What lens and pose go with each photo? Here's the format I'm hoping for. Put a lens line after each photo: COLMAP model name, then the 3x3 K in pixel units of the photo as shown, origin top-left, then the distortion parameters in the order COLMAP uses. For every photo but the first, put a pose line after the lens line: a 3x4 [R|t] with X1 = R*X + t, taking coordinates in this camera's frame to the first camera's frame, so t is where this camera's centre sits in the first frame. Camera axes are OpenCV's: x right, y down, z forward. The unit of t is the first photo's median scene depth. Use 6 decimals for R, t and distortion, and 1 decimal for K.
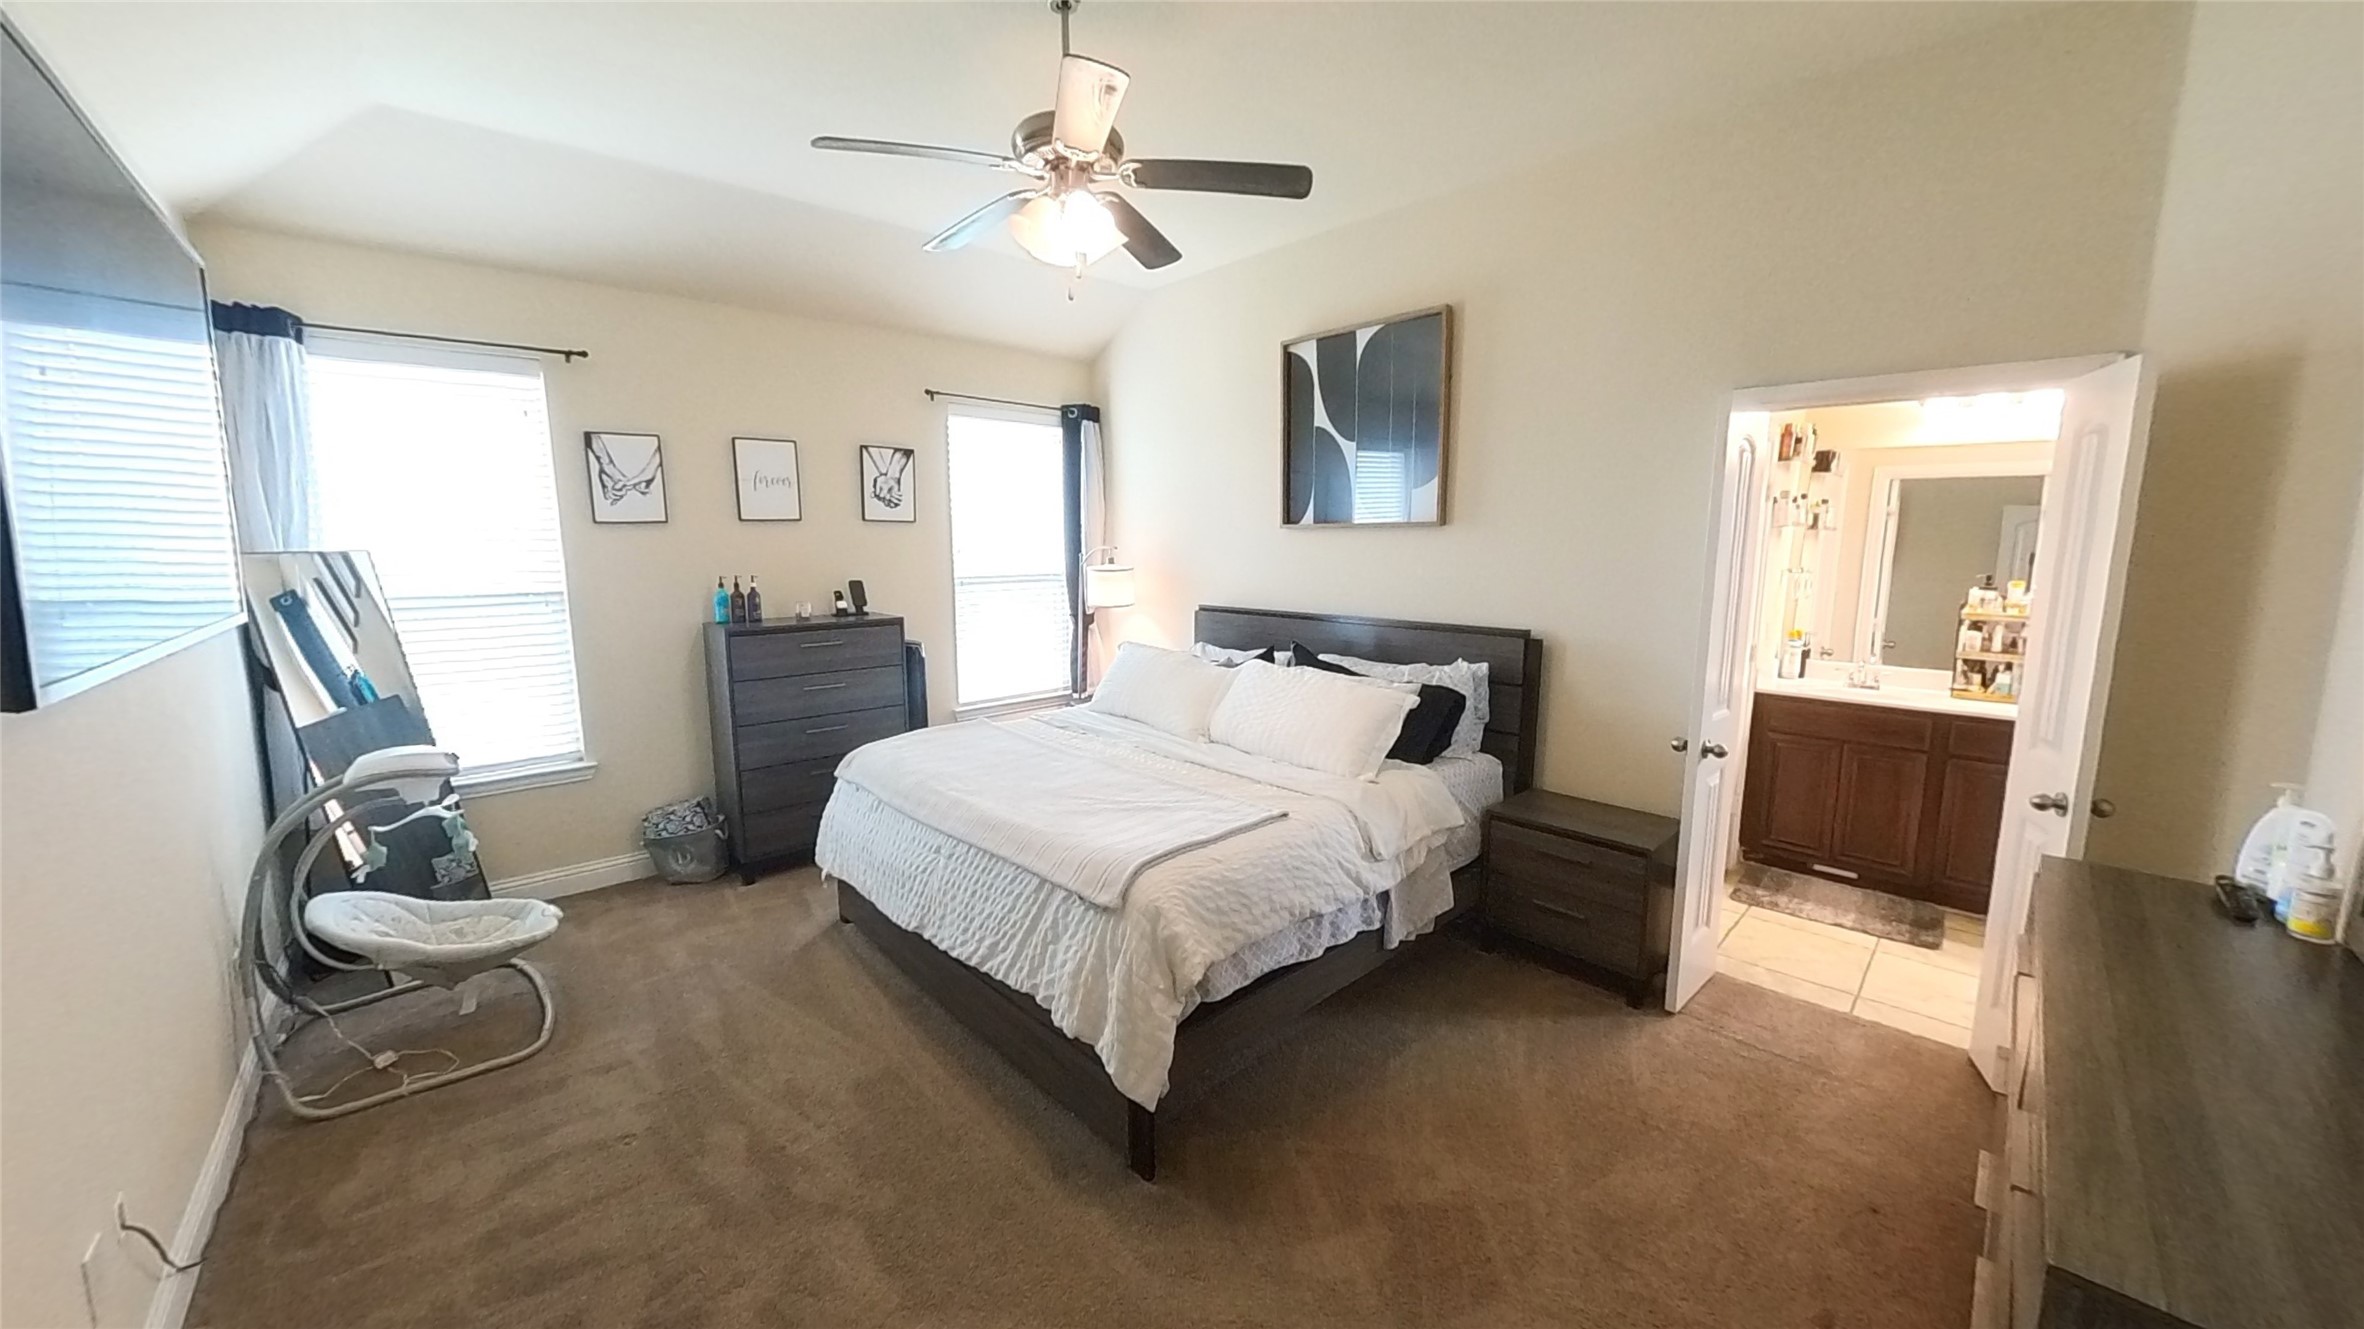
lens RADIAL K [[885.4, 0, 1182.0], [0, 885.4, 664.5], [0, 0, 1]] dist [-0.030552, 0.000298]
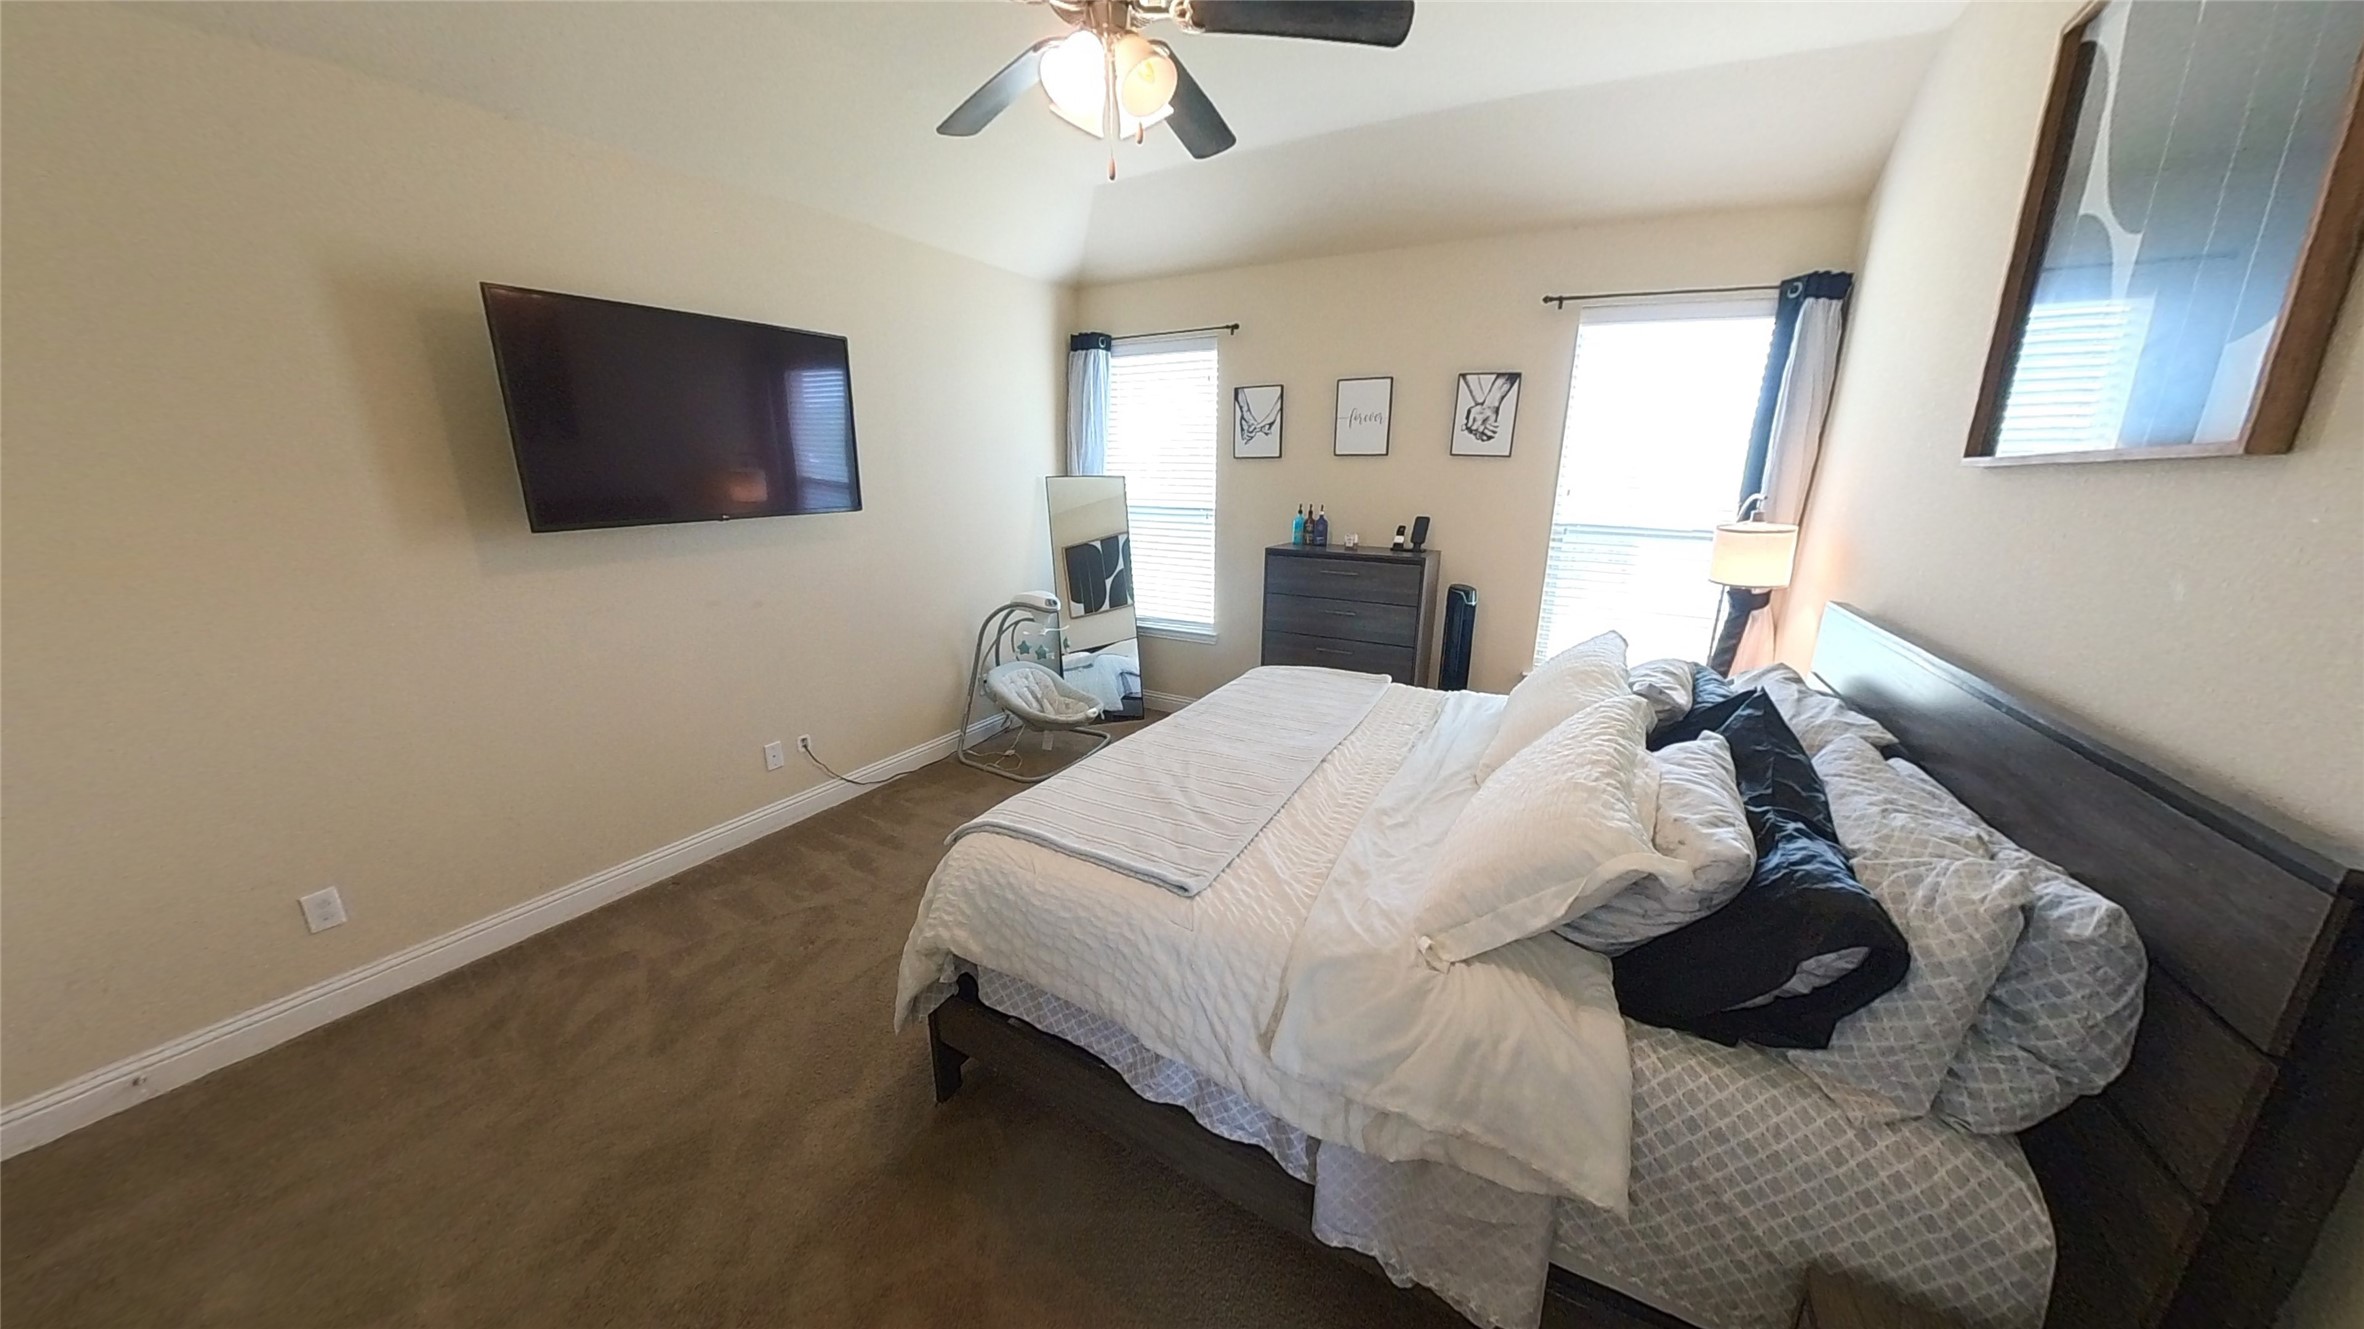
lens RADIAL K [[784.2, 0, 1182.0], [0, 784.2, 664.5], [0, 0, 1]] dist [-0.045307, -0.000036]
pose [[0.251552, 0.253048, -0.934178, 0.442871], [-0.135620, 0.964908, 0.224853, -0.100004], [0.958295, 0.070132, 0.277043, 0.534349]]
